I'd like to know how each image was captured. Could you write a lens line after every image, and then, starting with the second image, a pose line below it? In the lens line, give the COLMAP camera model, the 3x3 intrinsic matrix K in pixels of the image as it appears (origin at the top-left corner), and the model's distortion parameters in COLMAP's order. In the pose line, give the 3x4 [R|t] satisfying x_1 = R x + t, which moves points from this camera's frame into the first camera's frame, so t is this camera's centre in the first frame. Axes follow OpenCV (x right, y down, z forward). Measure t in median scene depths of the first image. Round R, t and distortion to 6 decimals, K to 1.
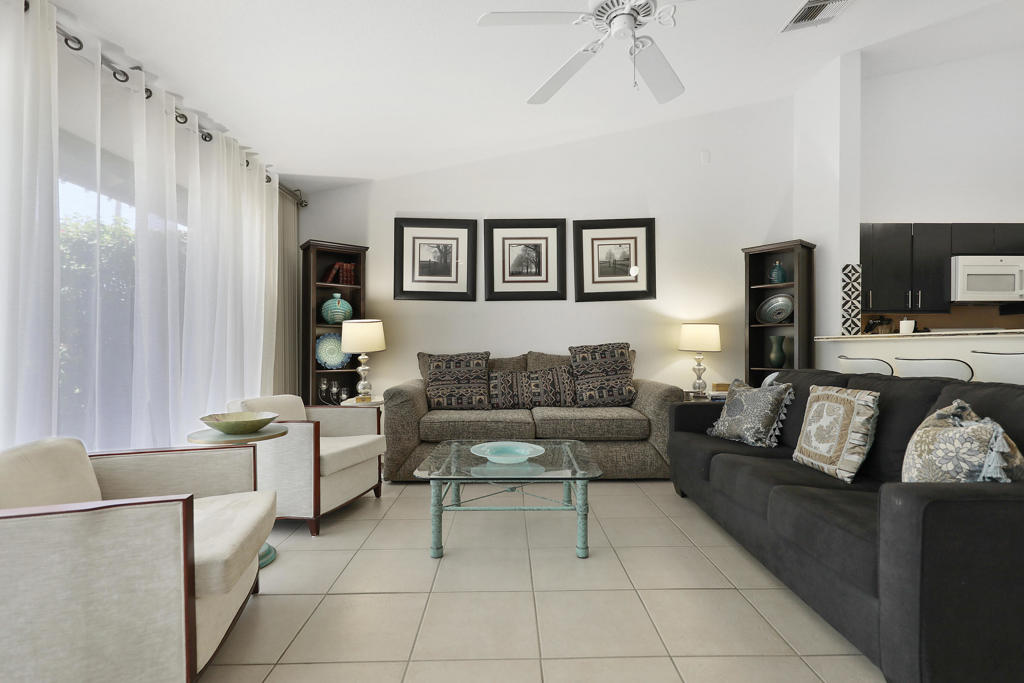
lens RADIAL K [[453.9, 0, 503.5], [0, 453.9, 345.4], [0, 0, 1]] dist [0.010555, -0.000464]
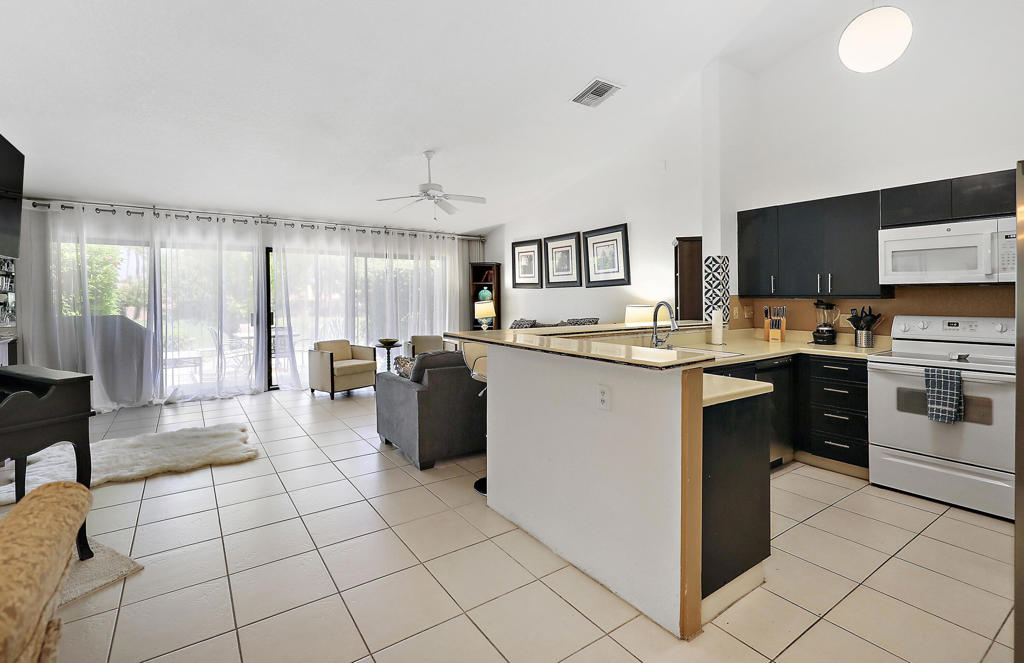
lens RADIAL K [[491.5, 0, 479.0], [0, 491.5, 286.0], [0, 0, 1]] dist [-0.002149, -0.002643]
pose [[0.494808, -0.014267, -0.868885, 1.395170], [-0.002900, 0.999833, -0.018069, -0.075983], [0.868998, 0.011461, 0.494683, -0.068397]]
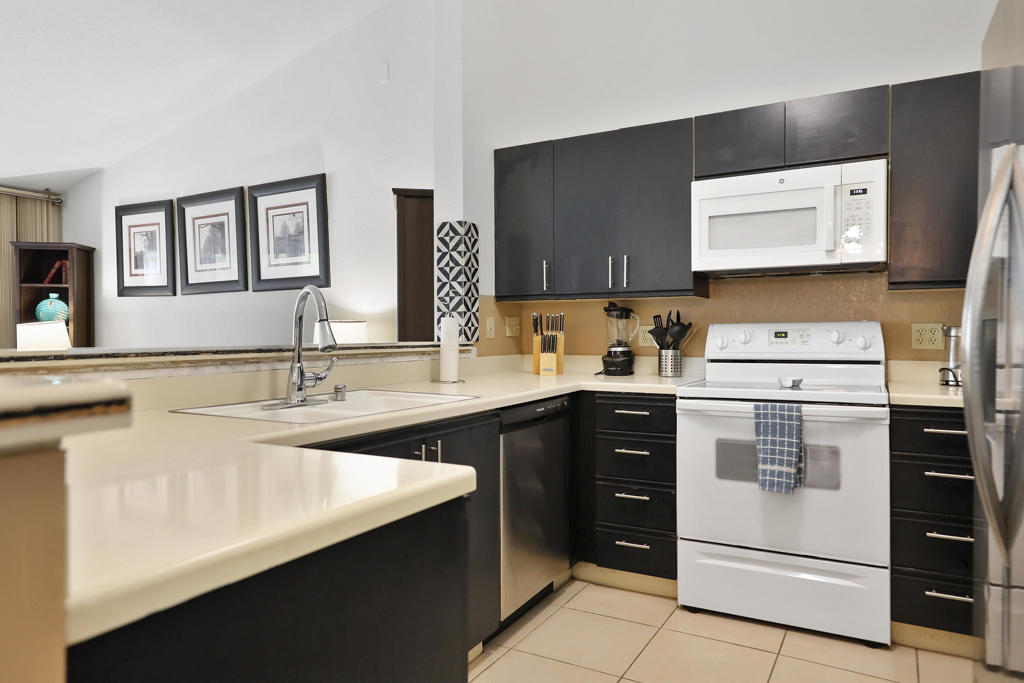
lens RADIAL K [[666.9, 0, 572.5], [0, 666.9, 331.5], [0, 0, 1]] dist [0.024323, 0.001703]
pose [[0.866417, -0.001492, -0.499320, 1.237009], [-0.000079, 0.999995, -0.003125, -0.028312], [0.499322, 0.002747, 0.866412, 0.295814]]
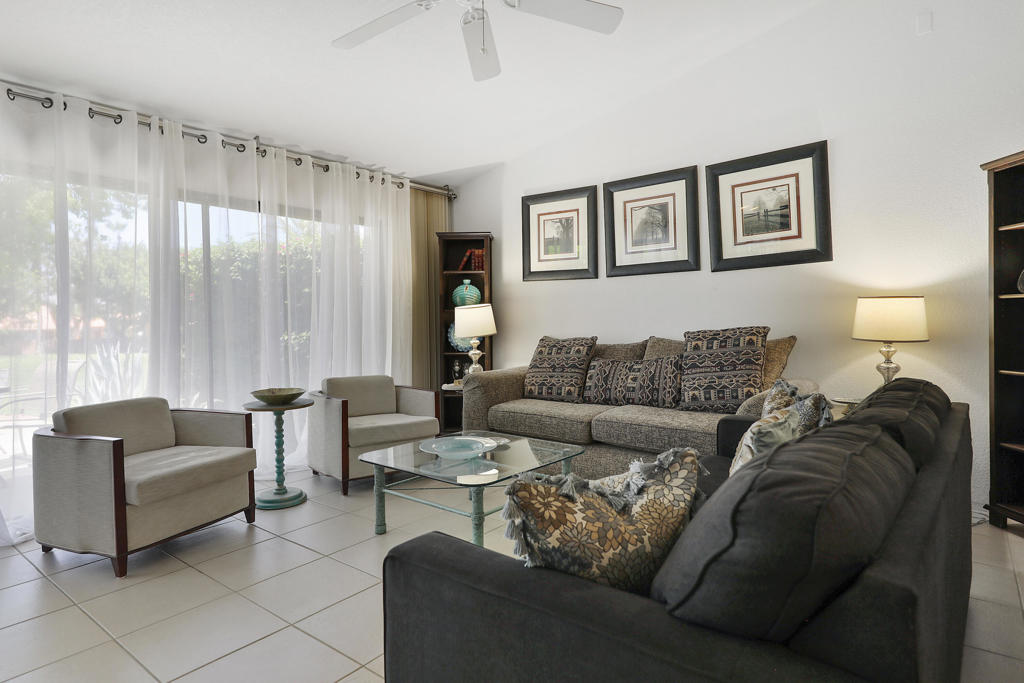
lens RADIAL K [[546.6, 0, 545.7], [0, 546.6, 311.6], [0, 0, 1]] dist [0.012734, 0.000777]
pose [[0.796554, -0.016188, -0.604350, 0.508219], [0.007927, 0.999835, -0.016334, -0.017278], [0.604515, 0.008220, 0.796551, 0.106083]]
